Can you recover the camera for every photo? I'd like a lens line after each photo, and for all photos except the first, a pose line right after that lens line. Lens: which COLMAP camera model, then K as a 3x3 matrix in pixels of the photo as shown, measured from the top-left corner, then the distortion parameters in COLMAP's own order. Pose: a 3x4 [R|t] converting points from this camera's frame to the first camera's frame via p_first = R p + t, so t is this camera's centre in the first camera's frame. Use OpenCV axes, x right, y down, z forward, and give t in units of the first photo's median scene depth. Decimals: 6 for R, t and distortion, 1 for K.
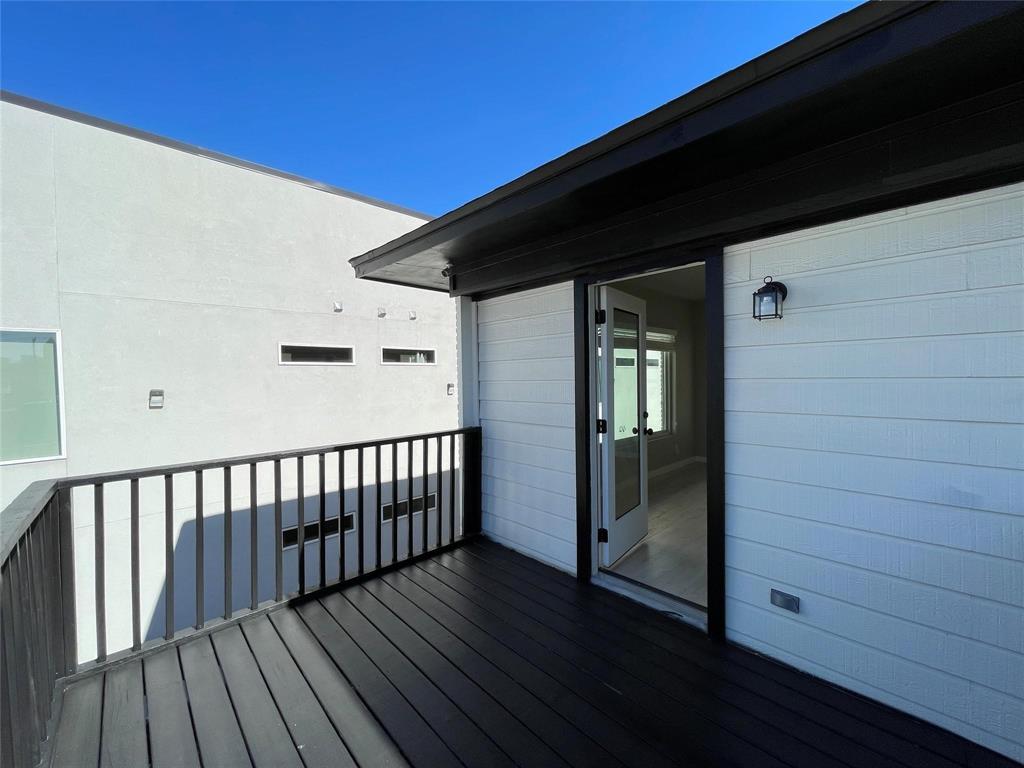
lens RADIAL K [[411.3, 0, 512.0], [0, 411.3, 384.0], [0, 0, 1]] dist [-0.000422, 0.000457]
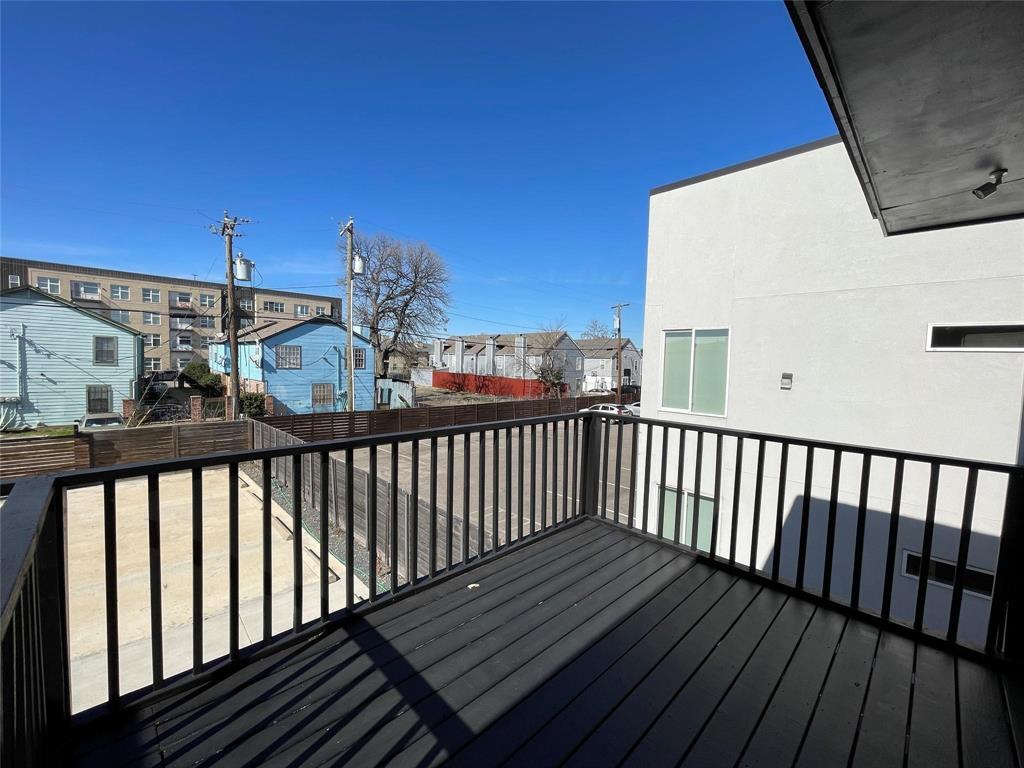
lens RADIAL K [[411.3, 0, 512.0], [0, 411.3, 384.0], [0, 0, 1]] dist [-0.000422, 0.000457]
pose [[0.006523, 0.077735, -0.996953, 0.278260], [-0.043713, 0.996043, 0.077378, -0.011397], [0.999023, 0.043075, 0.009895, 0.222649]]
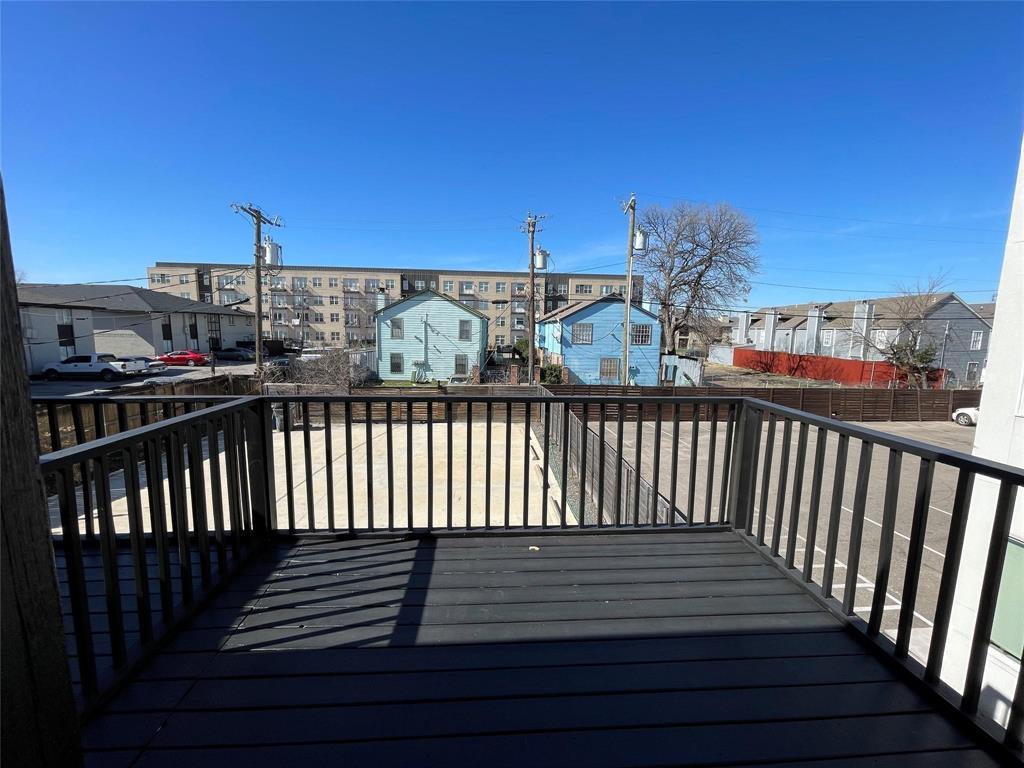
lens RADIAL K [[411.3, 0, 512.0], [0, 411.3, 384.0], [0, 0, 1]] dist [-0.000422, 0.000457]
pose [[-0.636269, 0.109918, -0.763597, 0.200401], [-0.017123, 0.987542, 0.156422, -0.015454], [0.771277, 0.112602, -0.626460, 0.458726]]
